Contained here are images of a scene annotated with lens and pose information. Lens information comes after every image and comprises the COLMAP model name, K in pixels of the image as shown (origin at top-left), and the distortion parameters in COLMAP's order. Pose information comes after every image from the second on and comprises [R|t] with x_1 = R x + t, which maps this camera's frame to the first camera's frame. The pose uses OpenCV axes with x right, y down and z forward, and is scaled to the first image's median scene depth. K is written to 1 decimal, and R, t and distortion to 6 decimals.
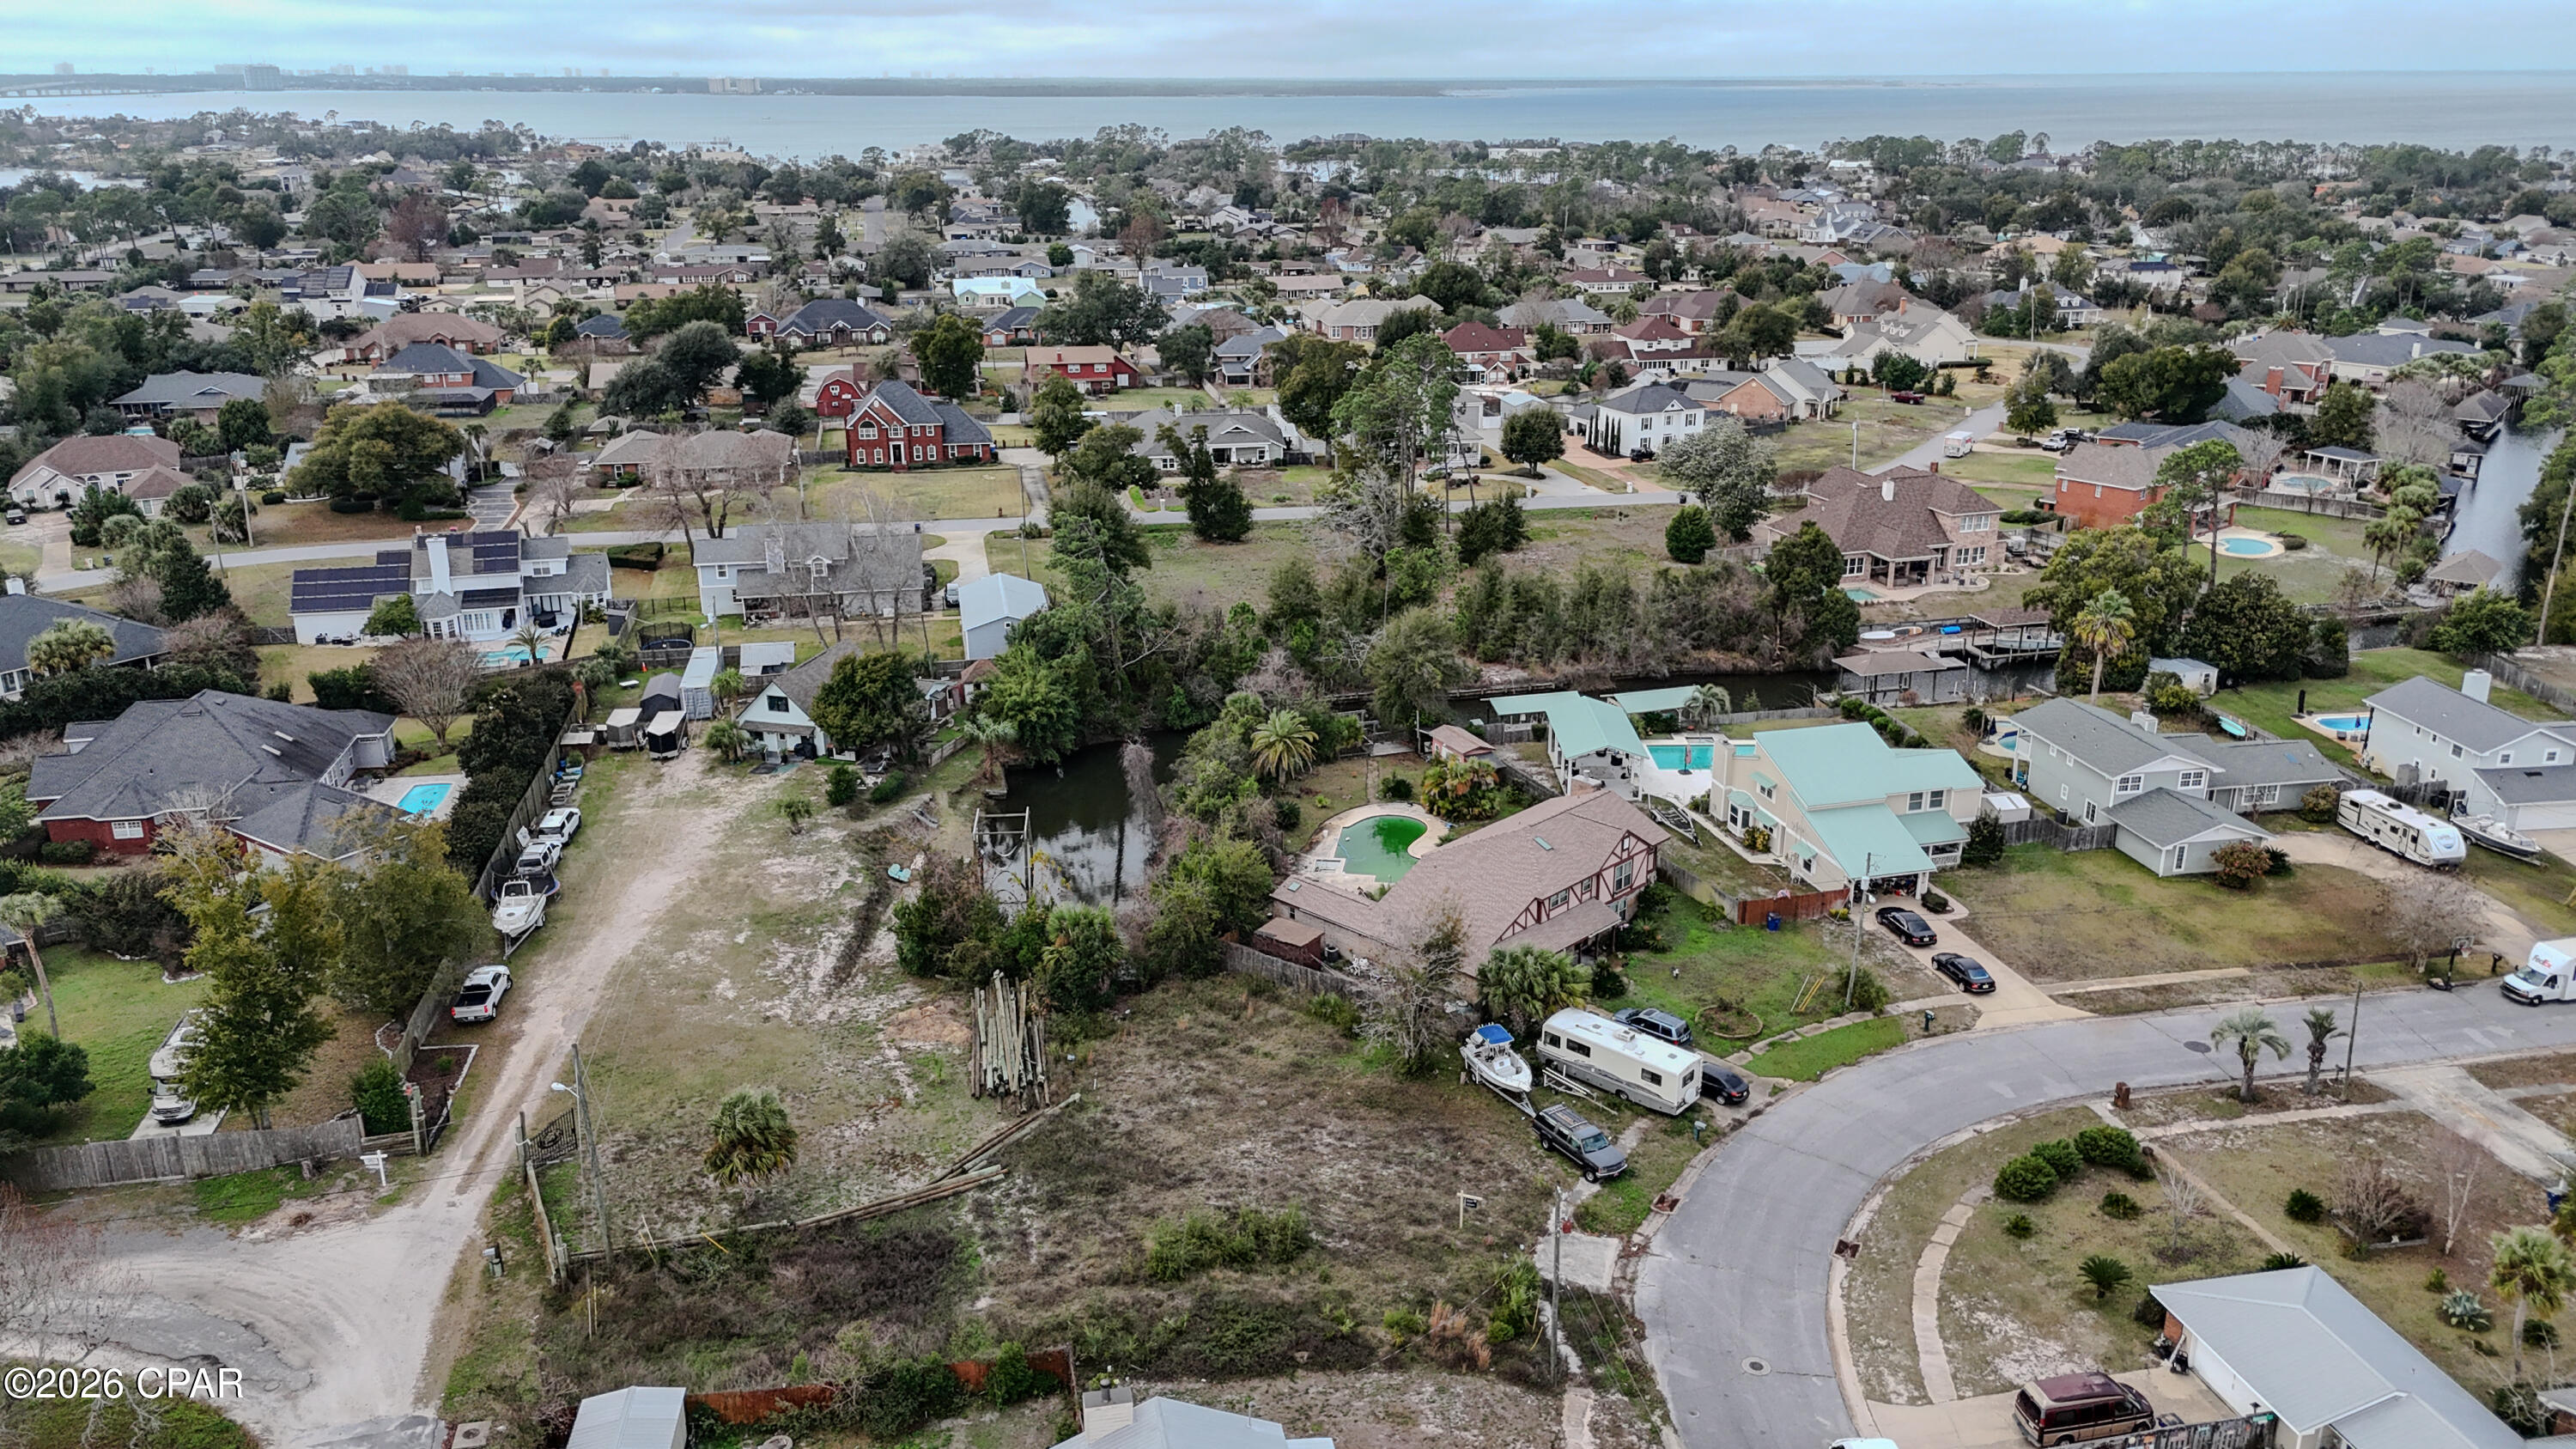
lens RADIAL K [[1893.7, 0, 1296.4], [0, 1893.7, 725.6], [0, 0, 1]] dist [0.075284, -0.073769]
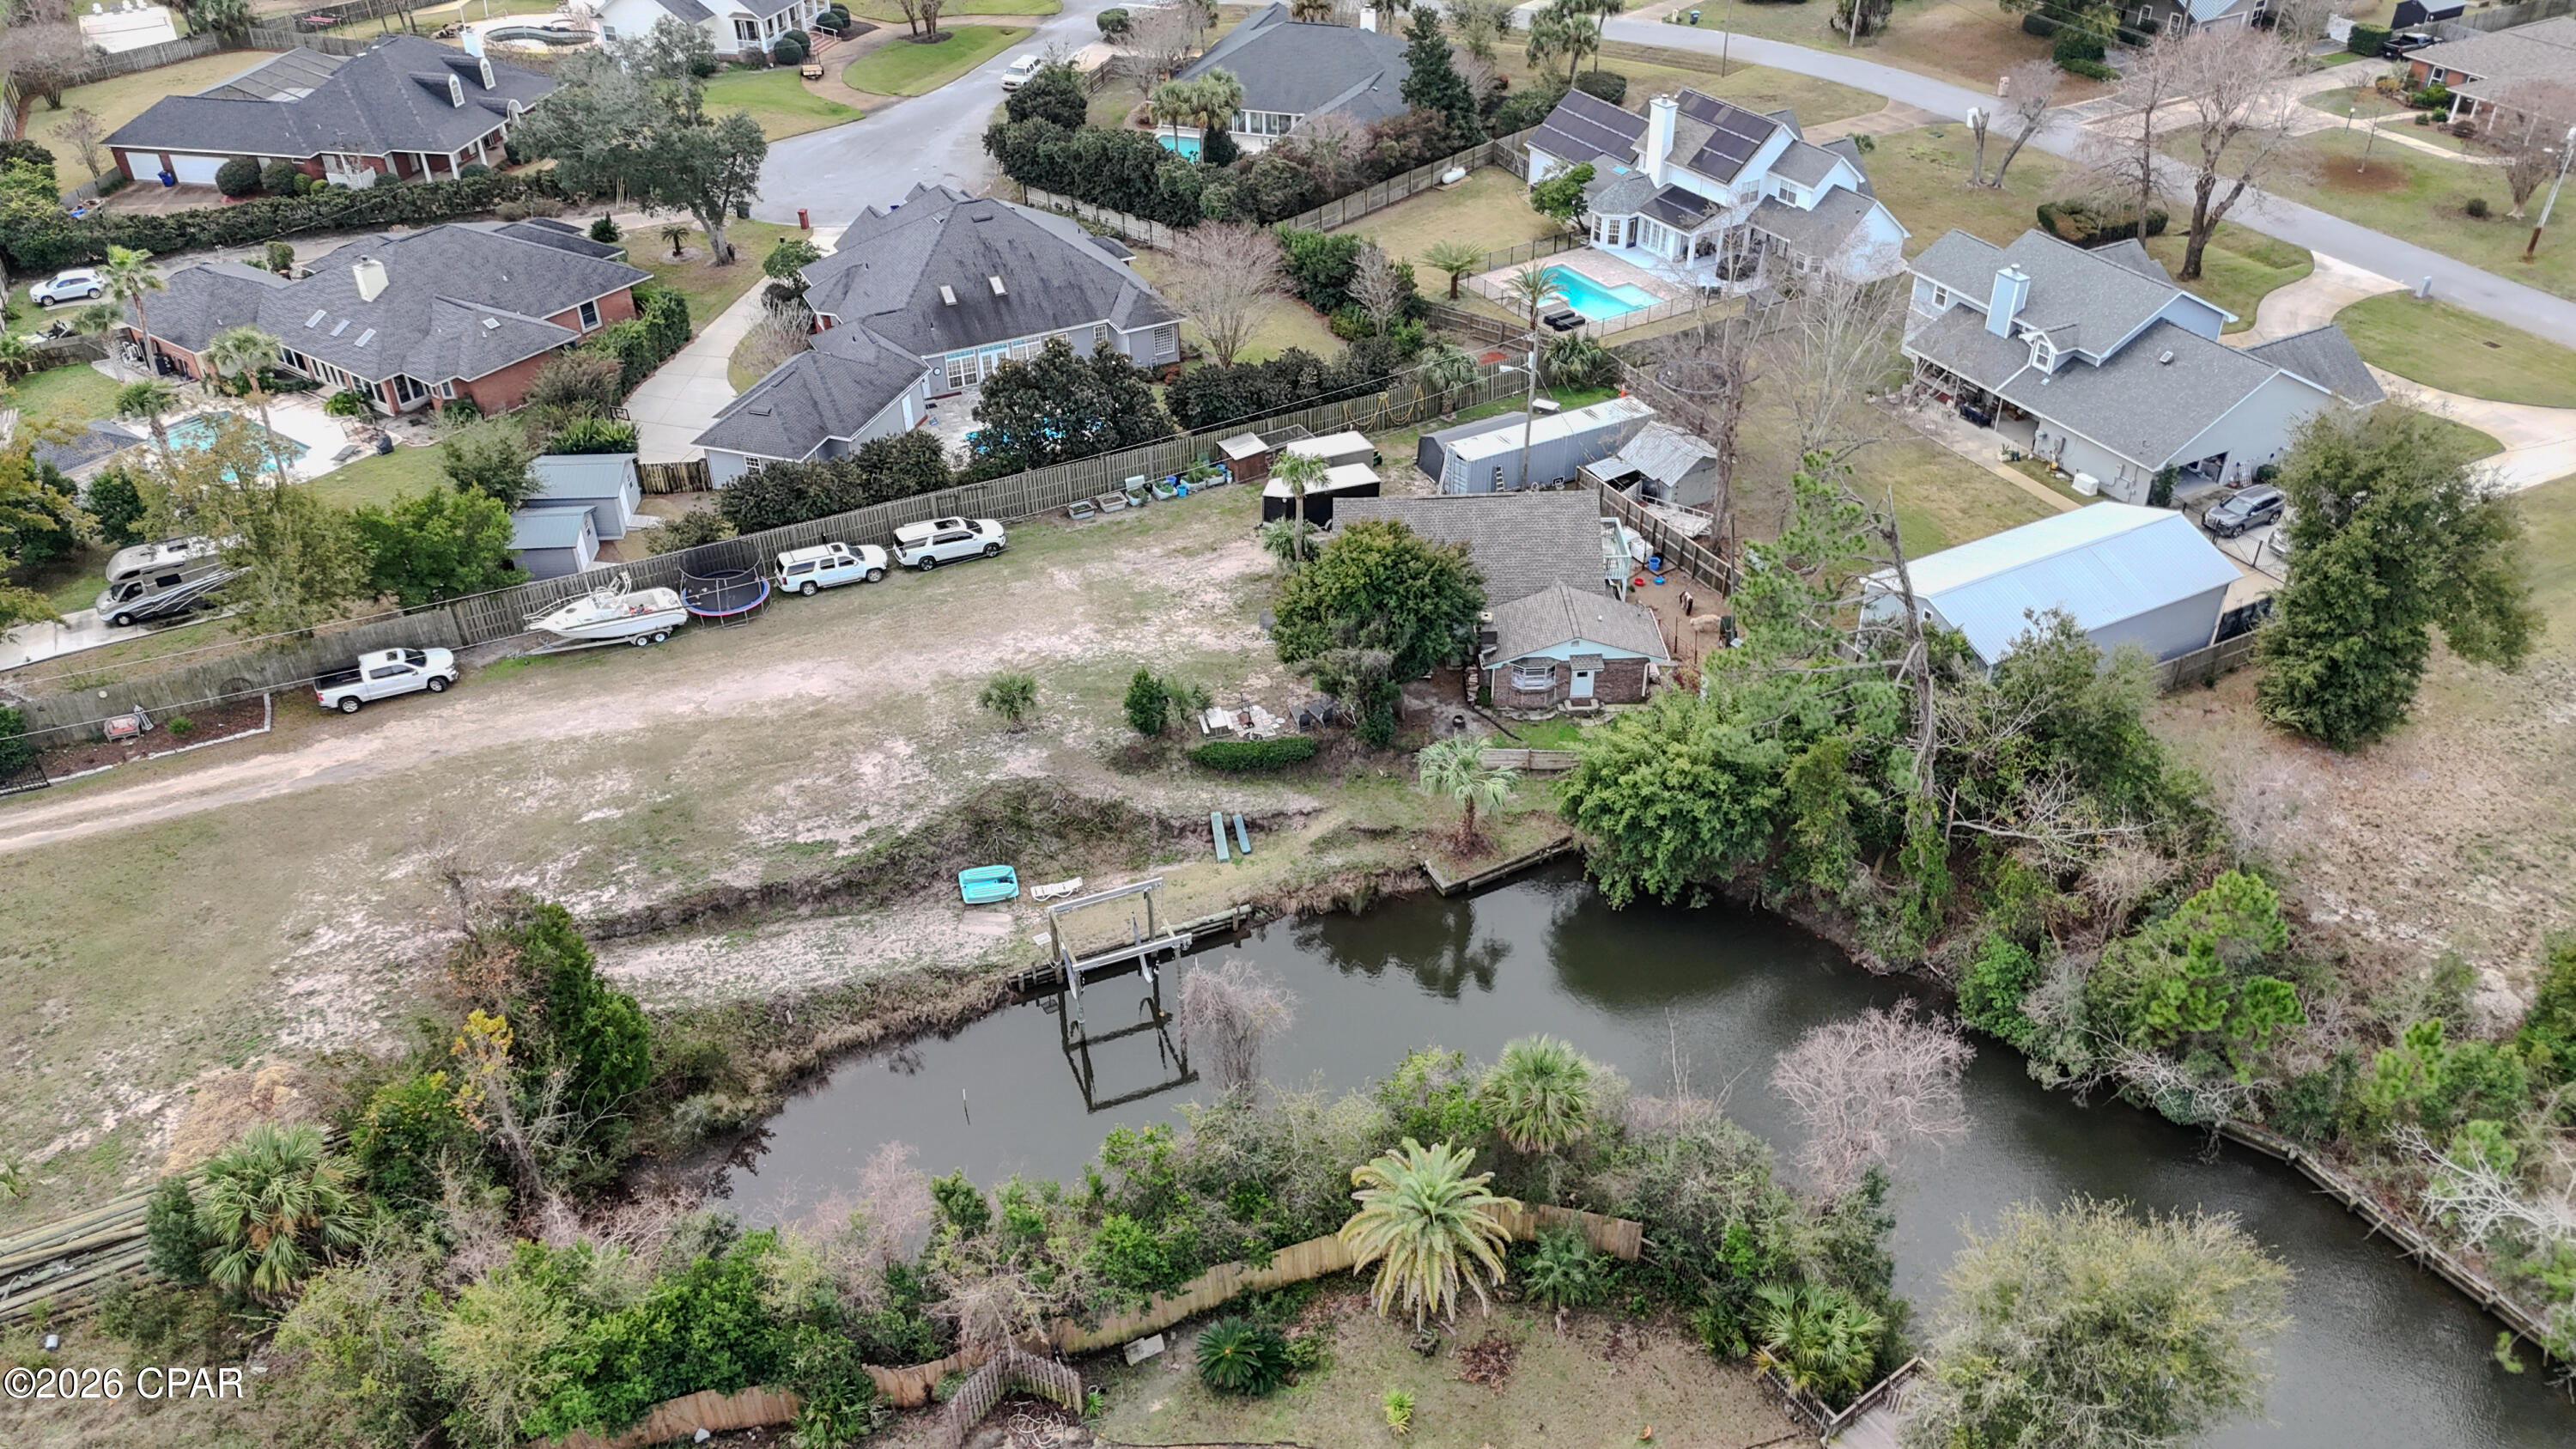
lens RADIAL K [[1893.7, 0, 1289.9], [0, 1893.7, 723.0], [0, 0, 1]] dist [0.075284, -0.073769]
pose [[0.280434, 0.547834, -0.788184, 0.183900], [-0.299271, 0.830105, 0.470491, -0.195297], [0.912027, 0.103938, 0.396741, 0.621527]]
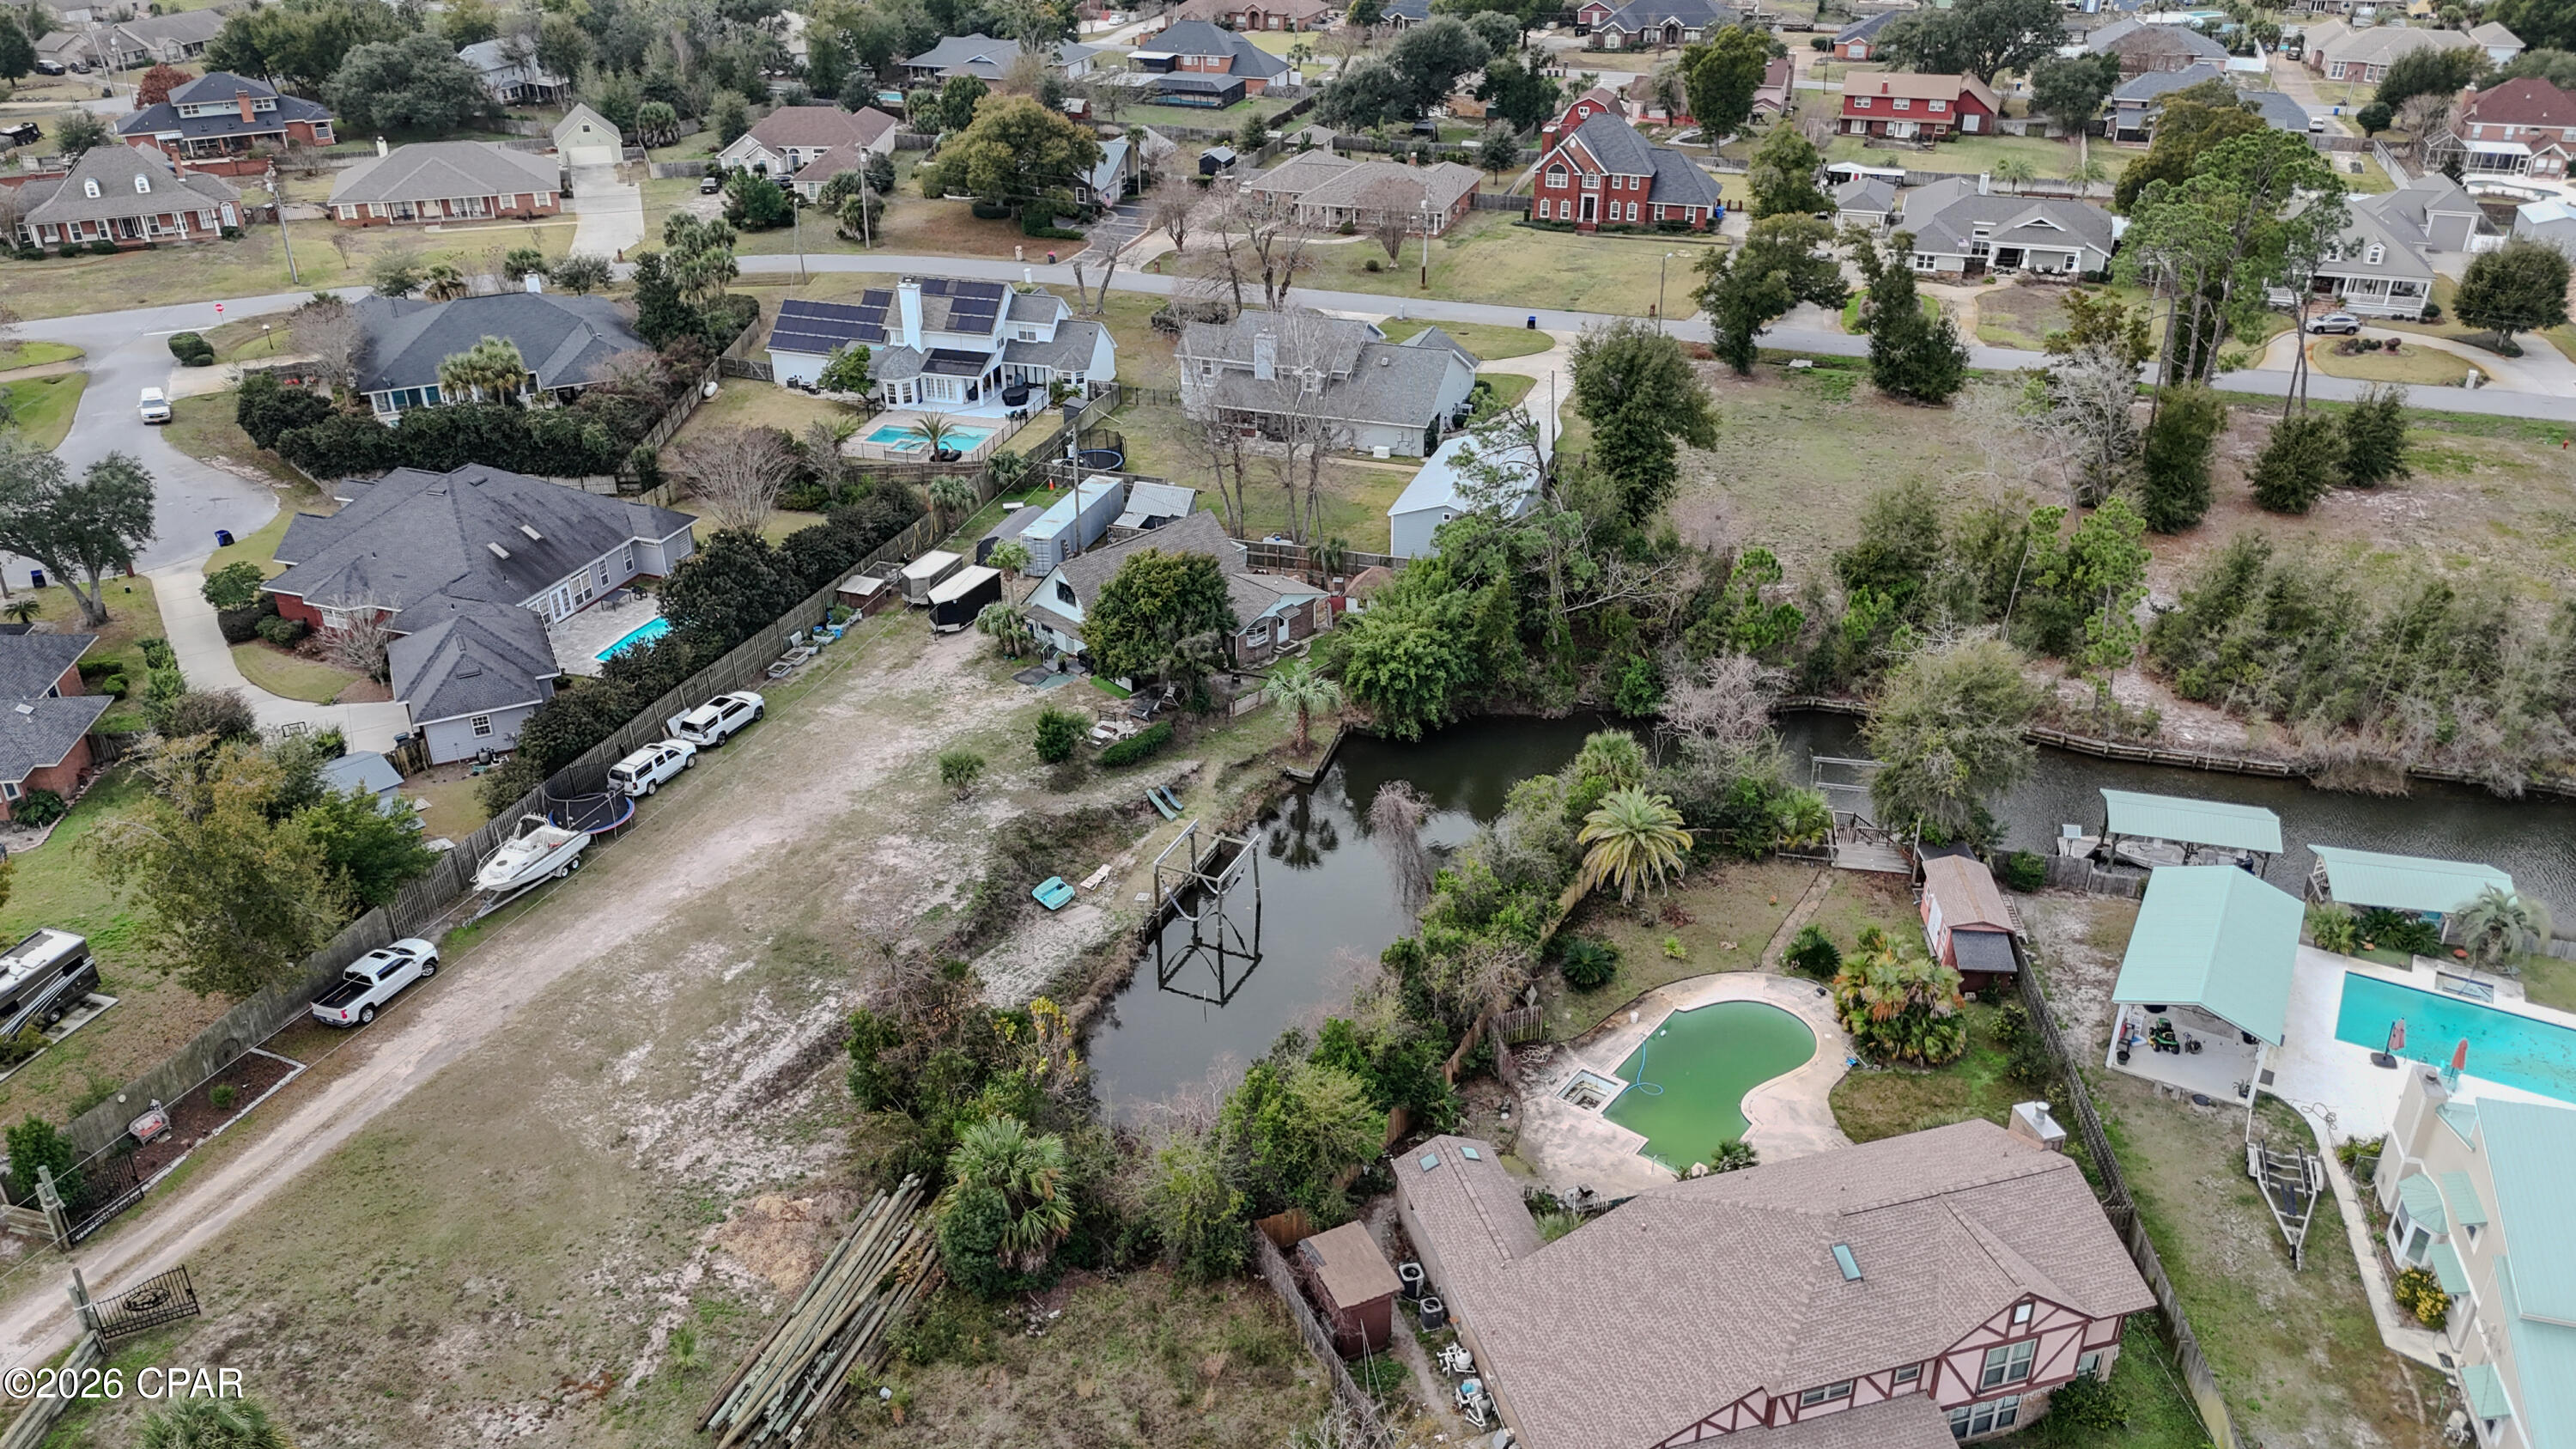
lens RADIAL K [[1893.7, 0, 1297.0], [0, 1893.7, 730.2], [0, 0, 1]] dist [0.075284, -0.073769]
pose [[0.867432, 0.233505, -0.439359, 0.125486], [-0.159260, 0.966882, 0.199437, -0.102181], [0.471378, -0.103026, 0.875893, 0.309777]]
